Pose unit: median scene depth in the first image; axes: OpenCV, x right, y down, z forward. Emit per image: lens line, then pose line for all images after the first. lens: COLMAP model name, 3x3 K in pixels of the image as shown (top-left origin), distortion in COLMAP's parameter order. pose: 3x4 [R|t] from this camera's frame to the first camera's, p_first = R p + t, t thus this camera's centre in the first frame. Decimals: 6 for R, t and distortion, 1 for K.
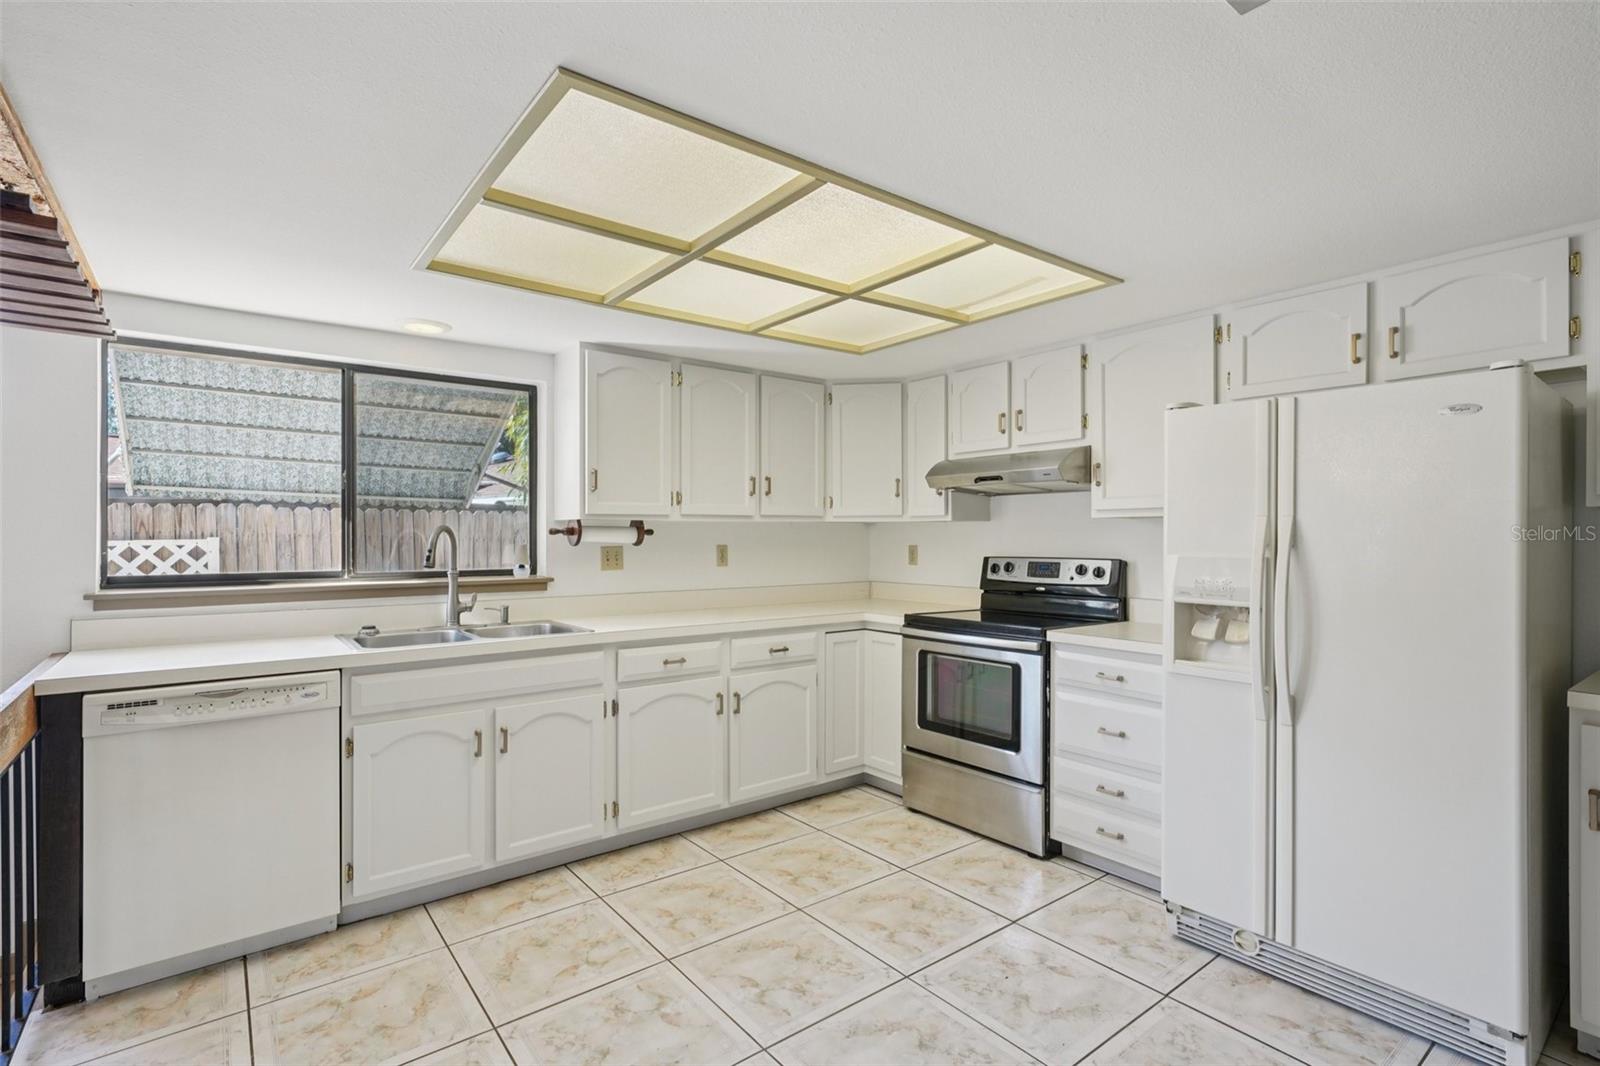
lens RADIAL K [[756.9, 0, 795.6], [0, 756.9, 534.5], [0, 0, 1]] dist [0.001718, 0.000368]
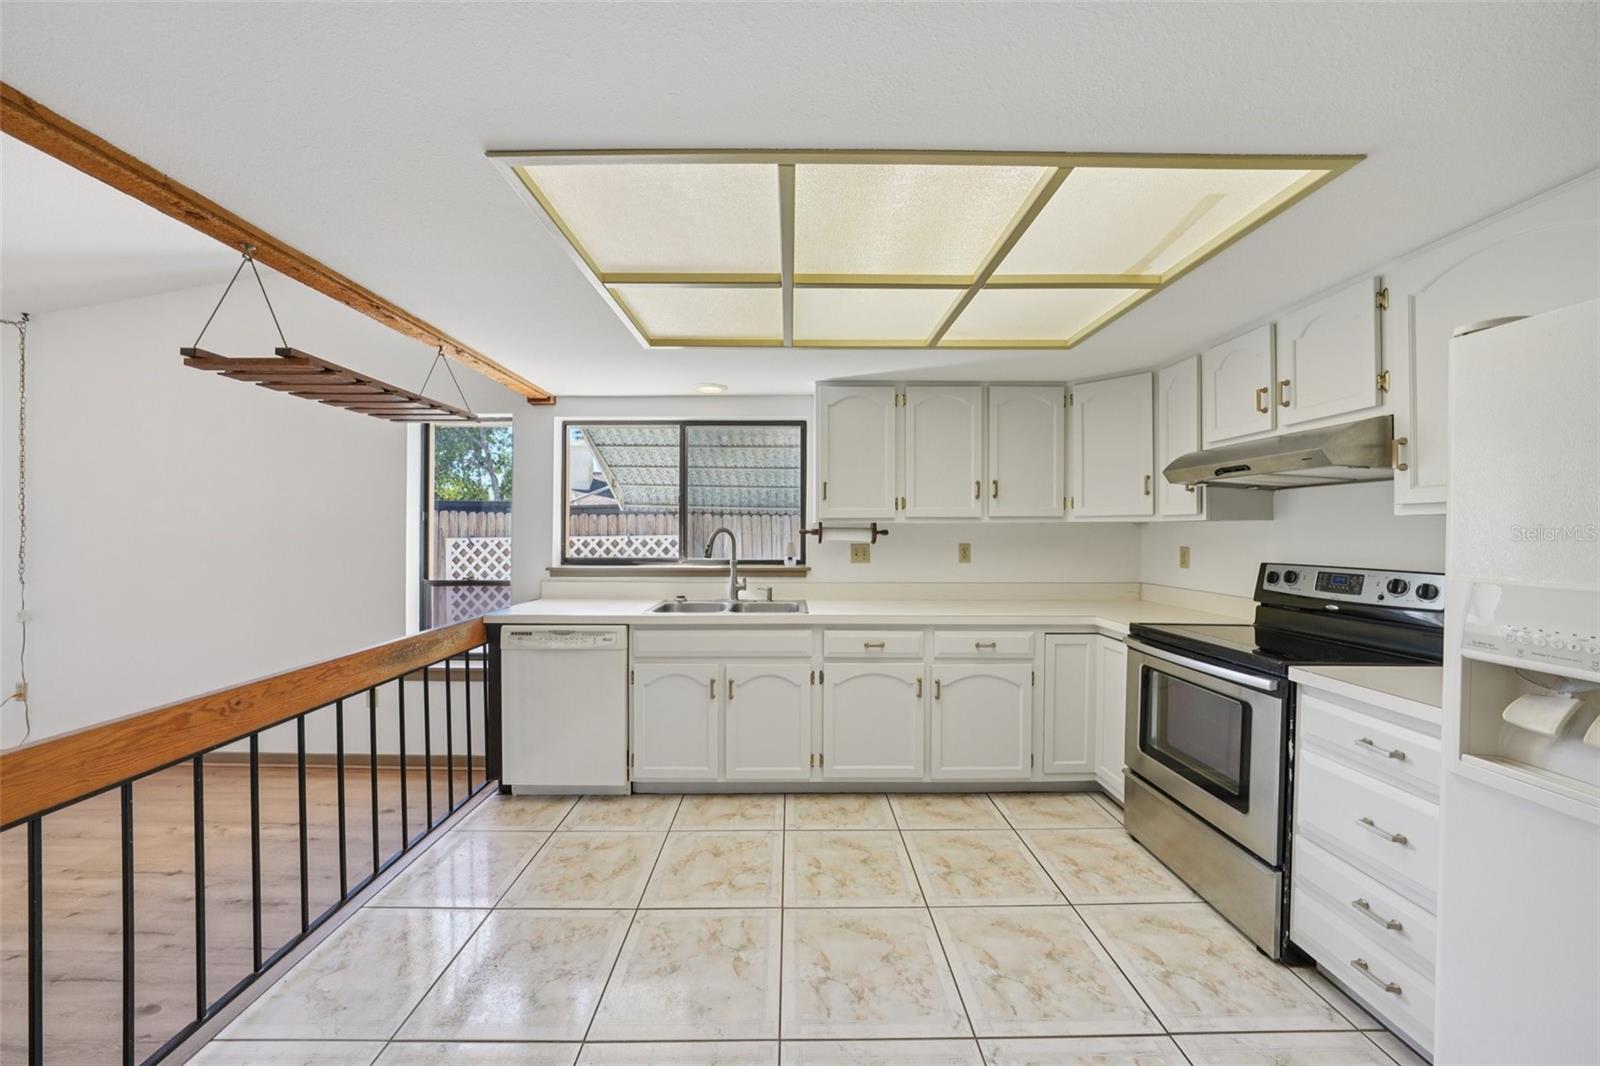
lens RADIAL K [[552.8, 0, 795.5], [0, 552.8, 531.7], [0, 0, 1]] dist [-0.027296, 0.005785]
pose [[0.796288, 0.003106, -0.604910, 0.246827], [-0.001627, 0.999994, 0.002992, -0.007497], [0.604916, -0.001399, 0.796288, 0.252646]]
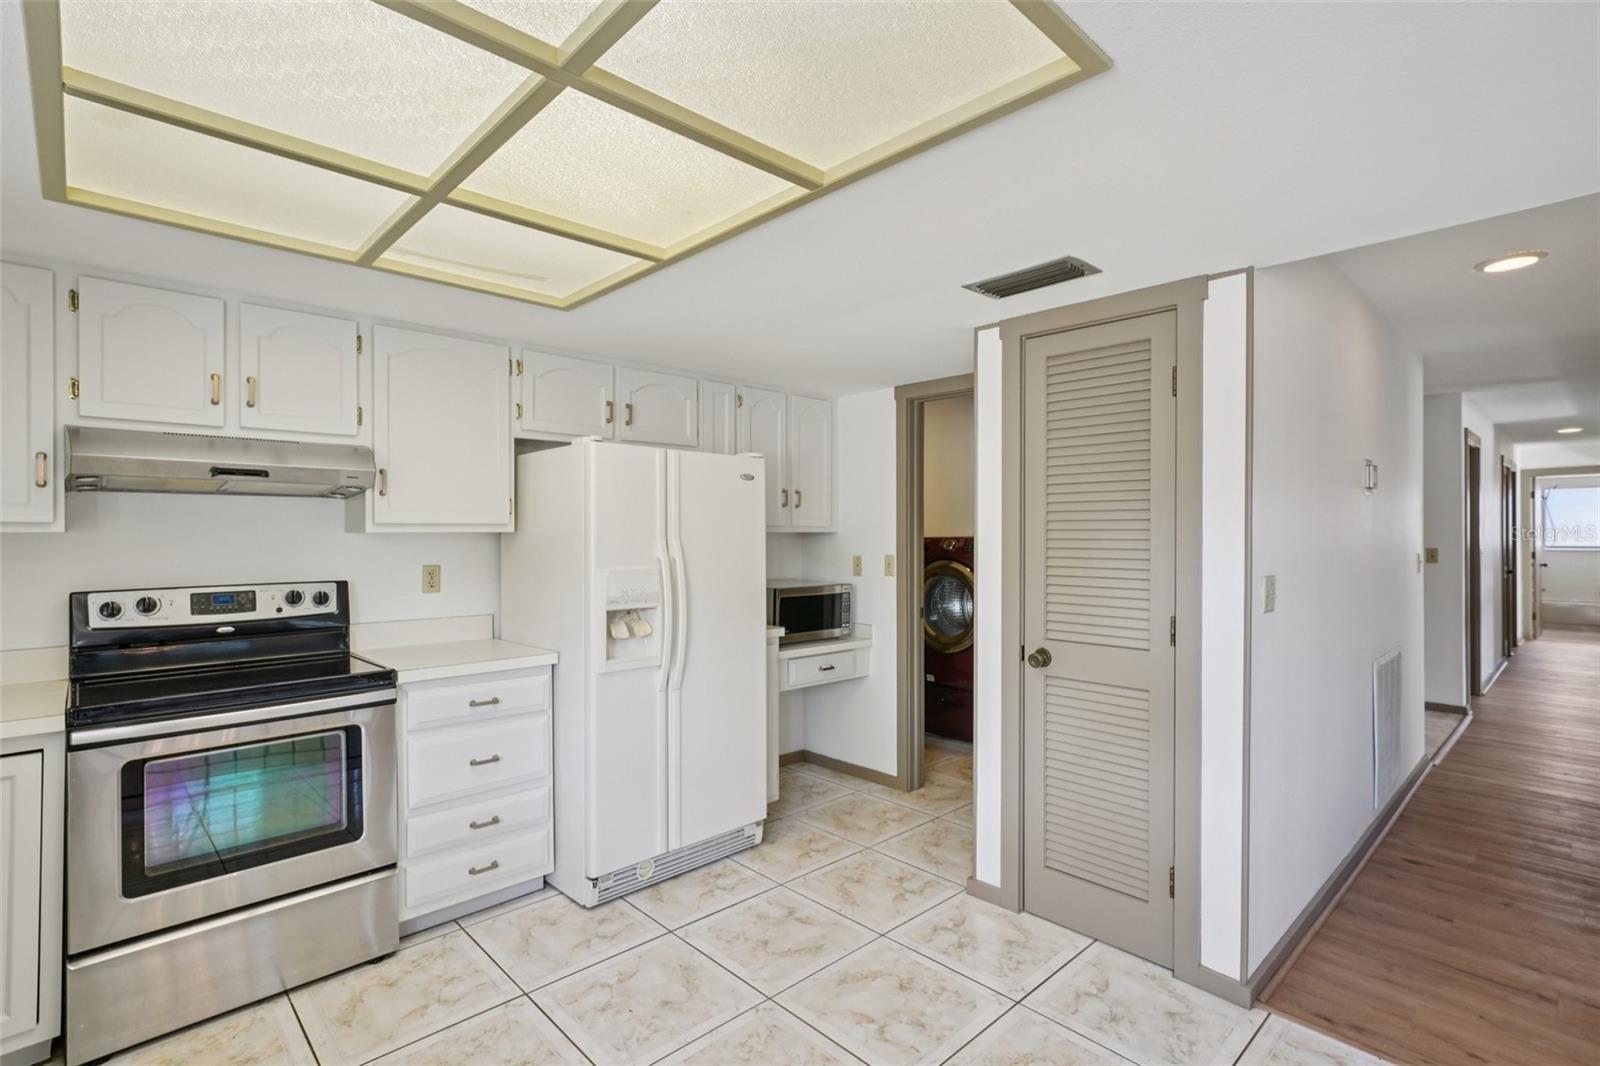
lens RADIAL K [[756.9, 0, 795.6], [0, 756.9, 534.5], [0, 0, 1]] dist [0.001718, 0.000368]
pose [[-0.101611, 0.000664, 0.994824, -0.487399], [-0.000397, 1.000000, -0.000708, -0.019300], [-0.994824, -0.000467, -0.101610, 0.606359]]
